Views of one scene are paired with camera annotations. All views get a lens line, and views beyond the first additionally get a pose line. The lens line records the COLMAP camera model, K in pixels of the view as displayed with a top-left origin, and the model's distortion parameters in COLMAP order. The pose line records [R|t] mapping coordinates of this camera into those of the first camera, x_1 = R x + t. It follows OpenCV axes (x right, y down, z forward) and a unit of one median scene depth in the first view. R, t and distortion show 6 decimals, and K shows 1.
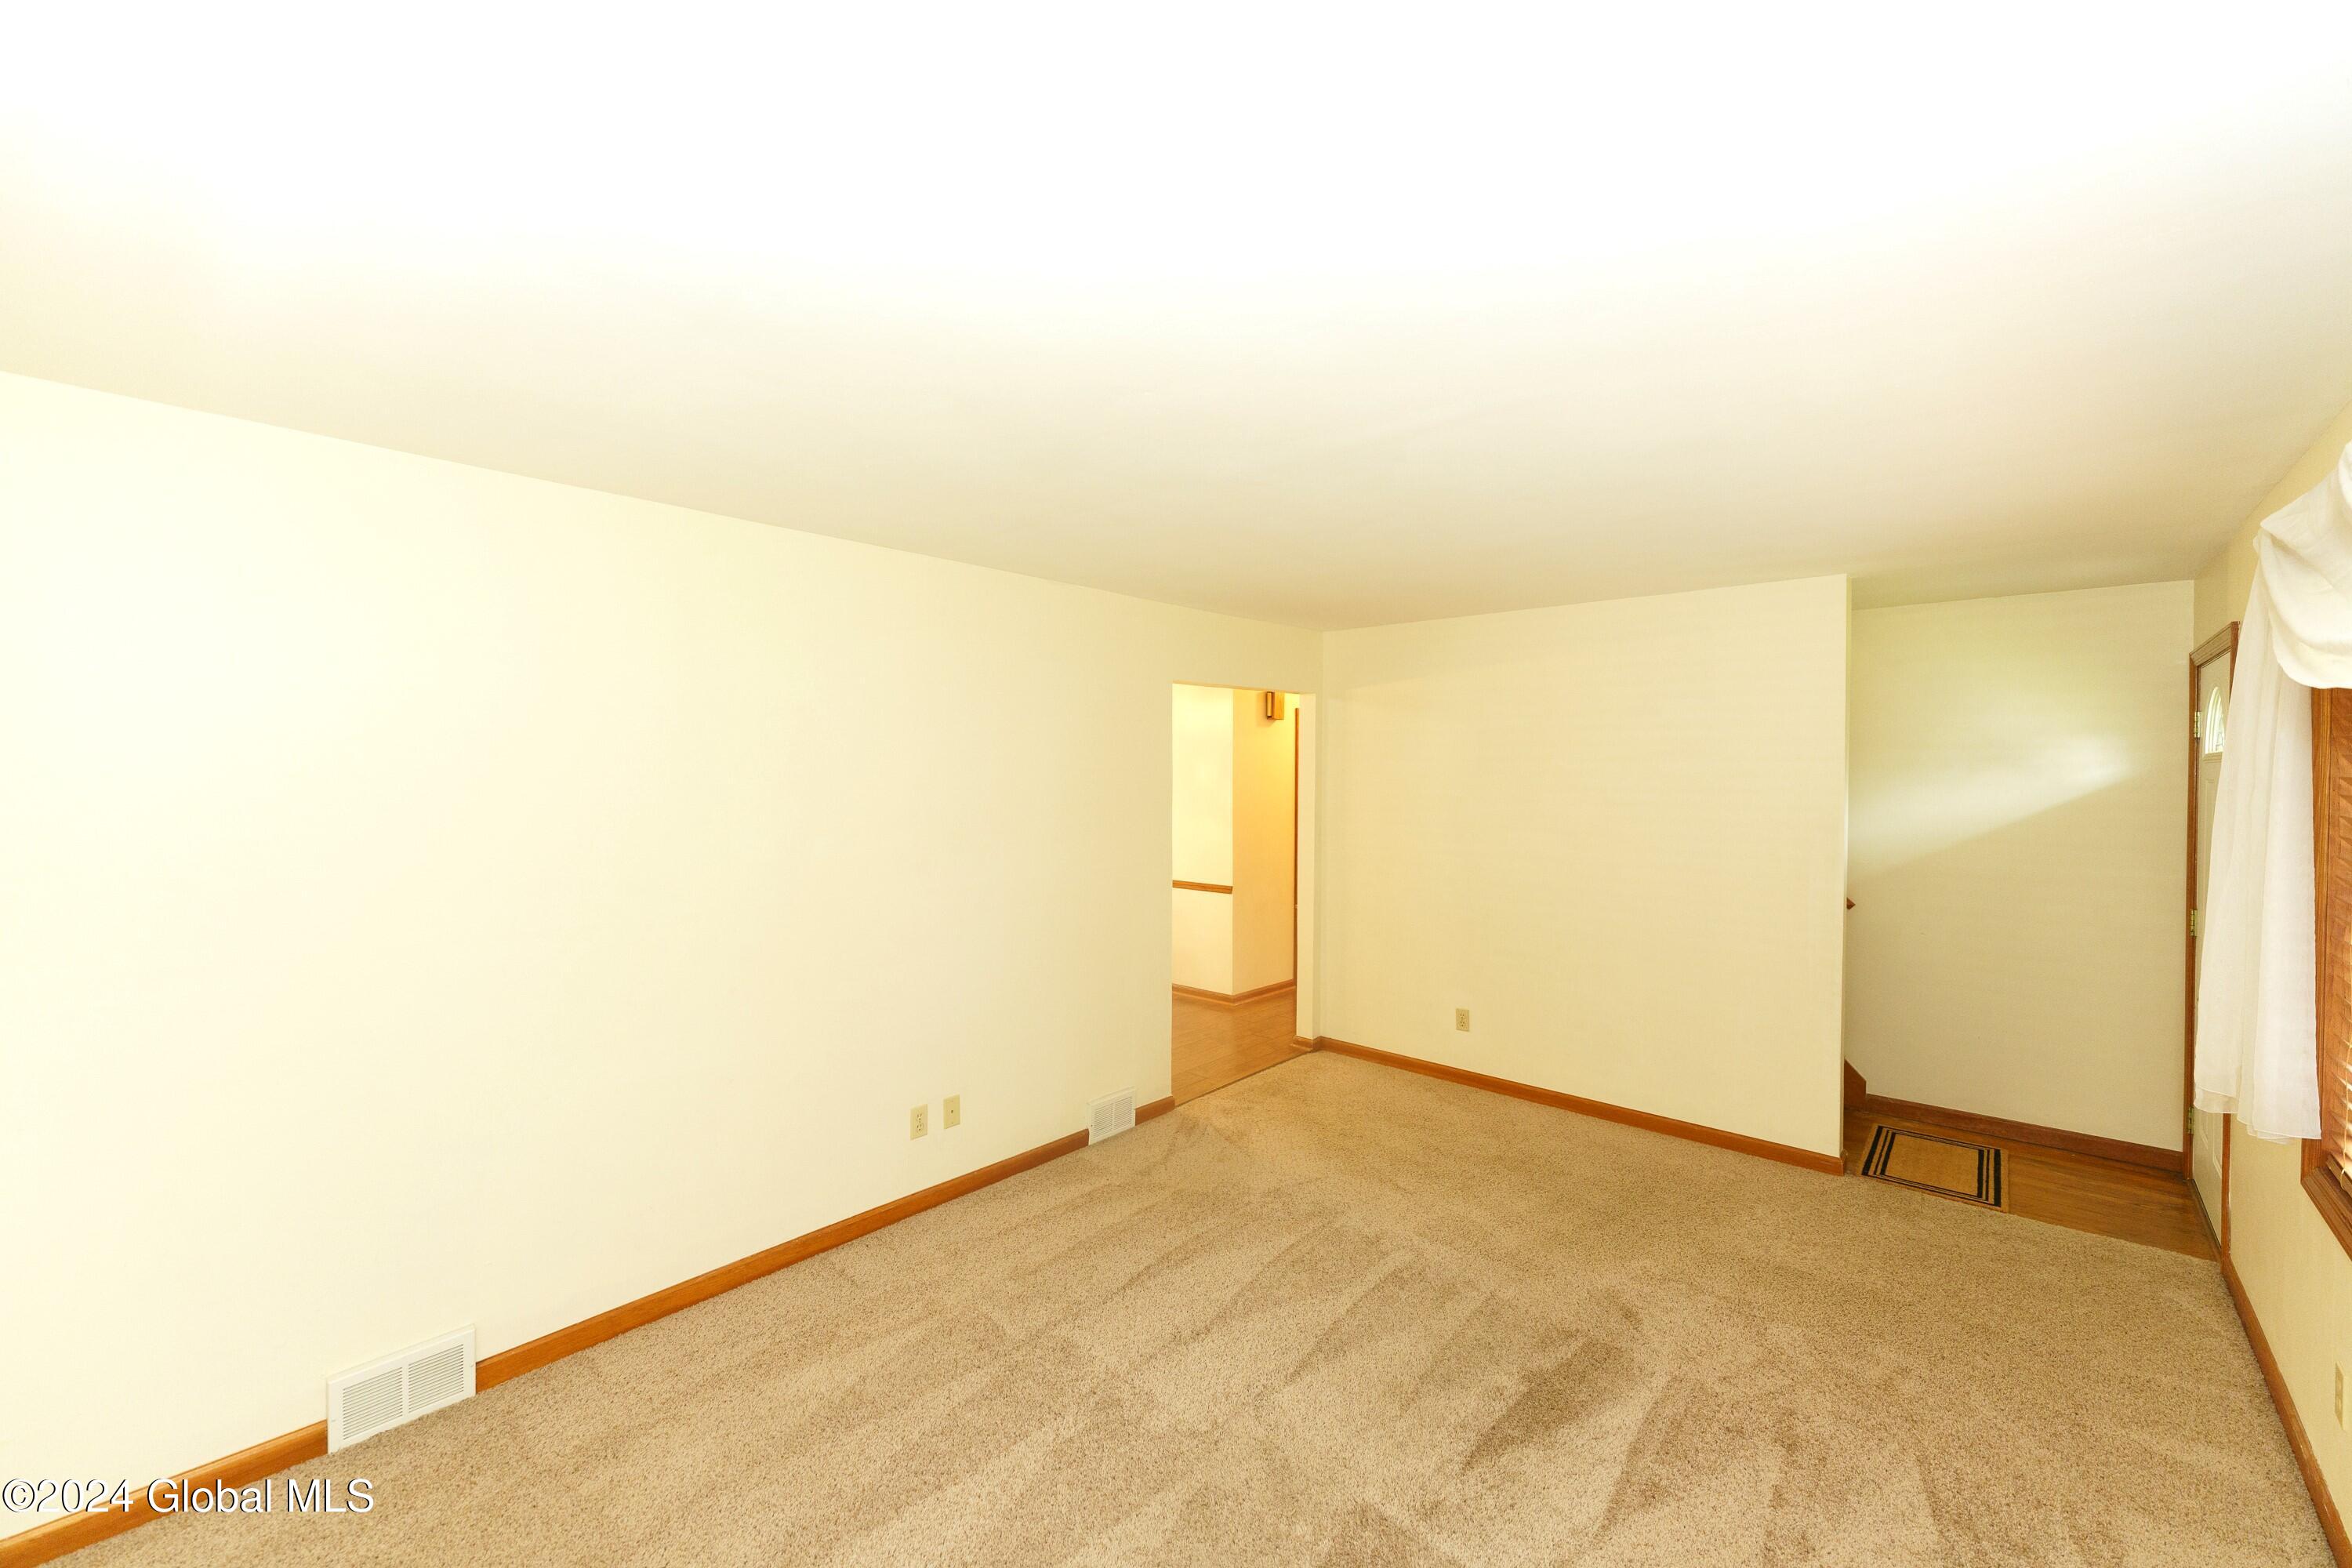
lens RADIAL K [[942.6, 0, 1172.8], [0, 942.6, 766.4], [0, 0, 1]] dist [0.001566, 0.000248]
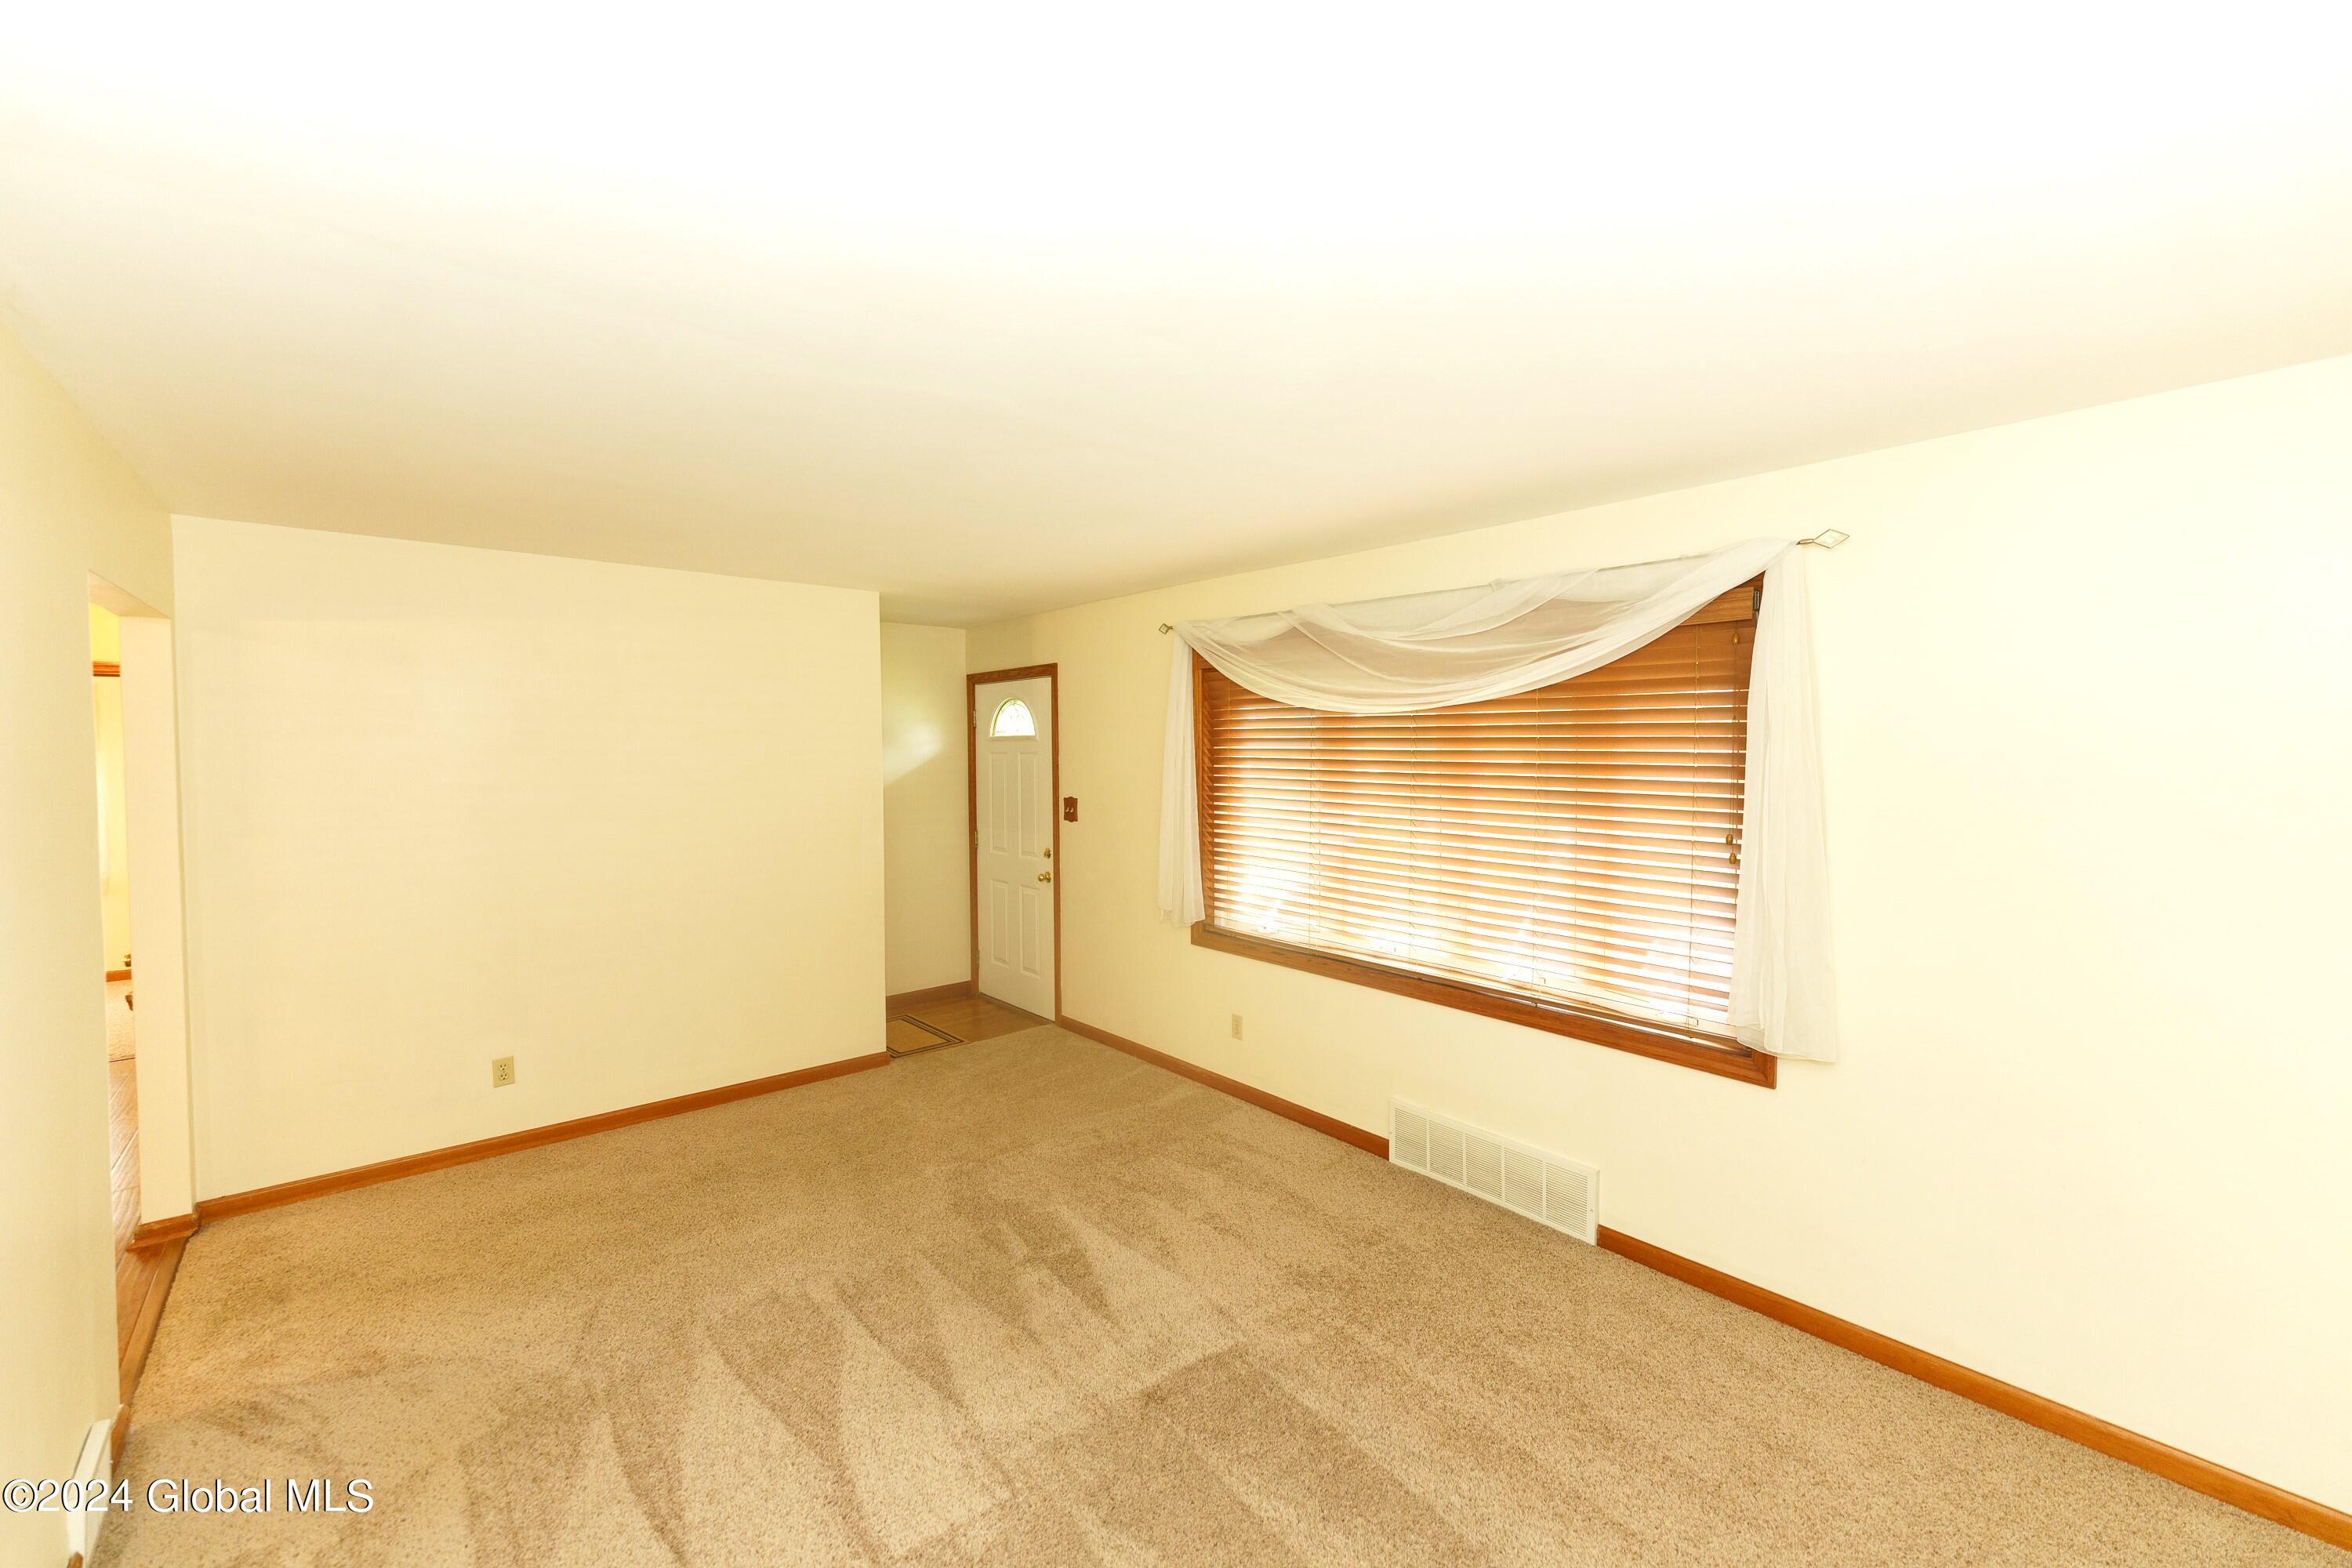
lens RADIAL K [[942.6, 0, 1169.5], [0, 942.6, 786.9], [0, 0, 1]] dist [0.001566, 0.000248]
pose [[0.112022, -0.042618, 0.992791, -0.503346], [0.000577, 0.999082, 0.042823, 0.002071], [-0.993706, -0.004225, 0.111944, 0.475638]]
